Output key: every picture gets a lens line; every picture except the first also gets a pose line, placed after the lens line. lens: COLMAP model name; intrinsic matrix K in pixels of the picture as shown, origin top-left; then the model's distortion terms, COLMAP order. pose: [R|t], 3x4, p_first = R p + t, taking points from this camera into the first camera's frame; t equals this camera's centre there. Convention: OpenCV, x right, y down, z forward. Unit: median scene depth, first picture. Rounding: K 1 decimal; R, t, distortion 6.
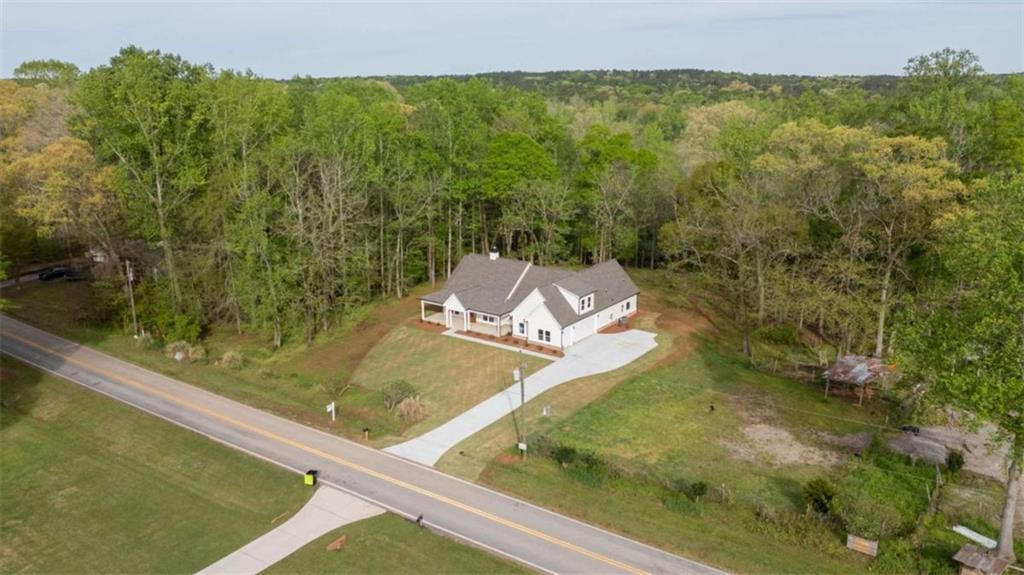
lens RADIAL K [[764.9, 0, 509.9], [0, 764.9, 285.3], [0, 0, 1]] dist [0.049493, -0.008018]
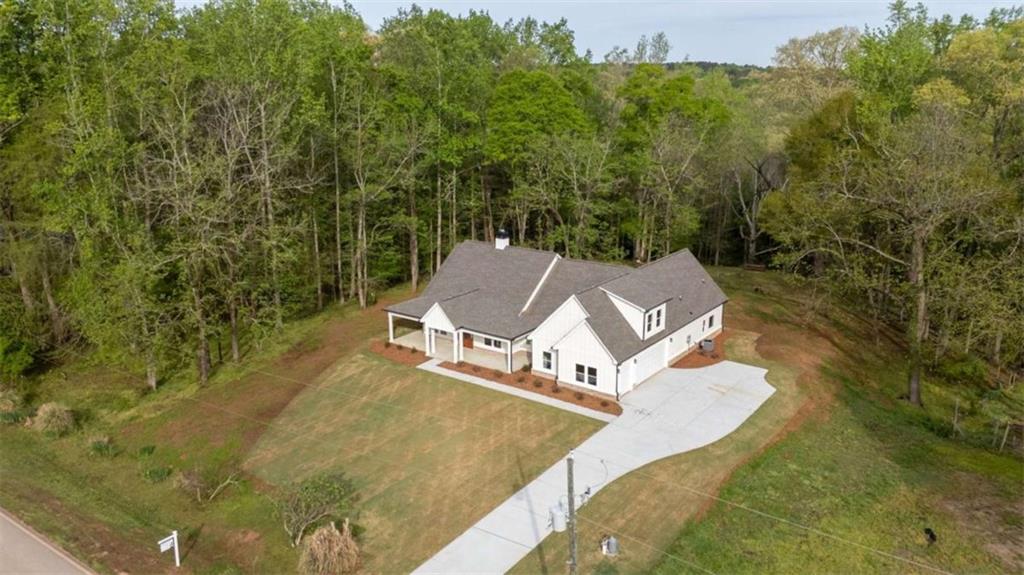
lens RADIAL K [[764.9, 0, 509.3], [0, 764.9, 281.7], [0, 0, 1]] dist [0.049493, -0.008018]
pose [[0.999962, 0.002429, -0.008397, -0.009325], [-0.002451, 0.999993, -0.002689, -0.004589], [0.008391, 0.002709, 0.999961, 0.370971]]
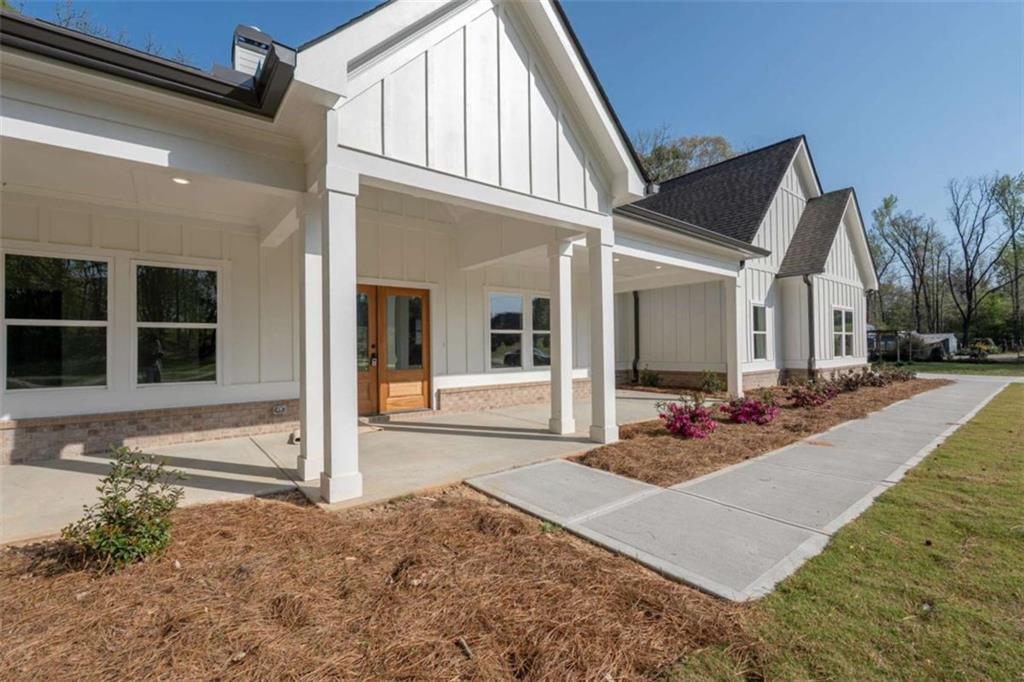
lens RADIAL K [[447.4, 0, 511.8], [0, 447.4, 342.6], [0, 0, 1]] dist [-0.011525, 0.002126]
pose [[0.259996, 0.013335, 0.965518, -0.111382], [0.247719, 0.965520, -0.080041, 0.049374], [-0.933294, 0.259987, 0.247728, 0.980565]]
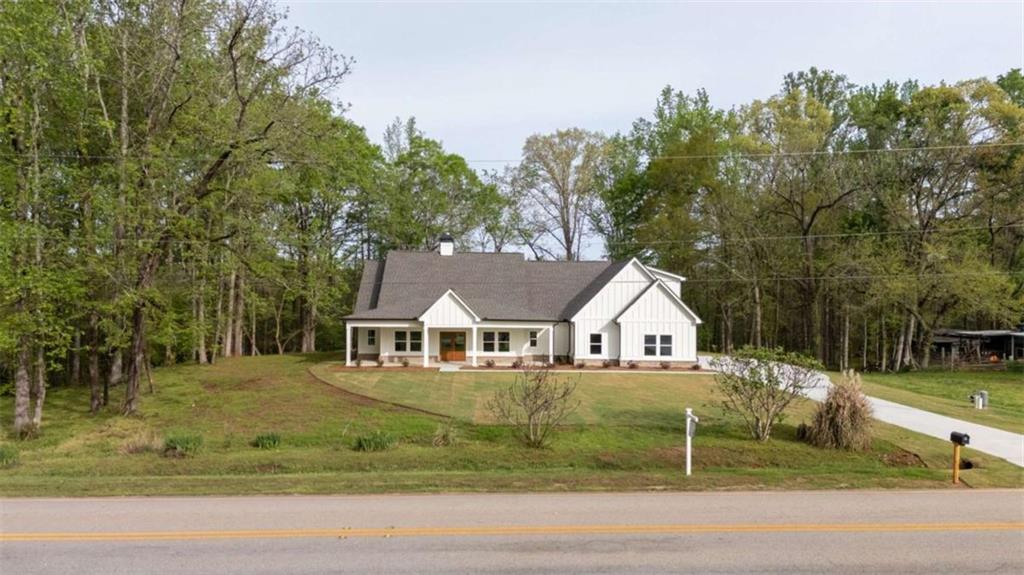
lens RADIAL K [[764.9, 0, 510.8], [0, 764.9, 294.0], [0, 0, 1]] dist [0.049493, -0.008018]
pose [[0.786111, 0.021385, 0.617715, -0.336997], [0.139178, 0.967610, -0.210618, 0.119256], [-0.602211, 0.251542, 0.757673, 0.597305]]
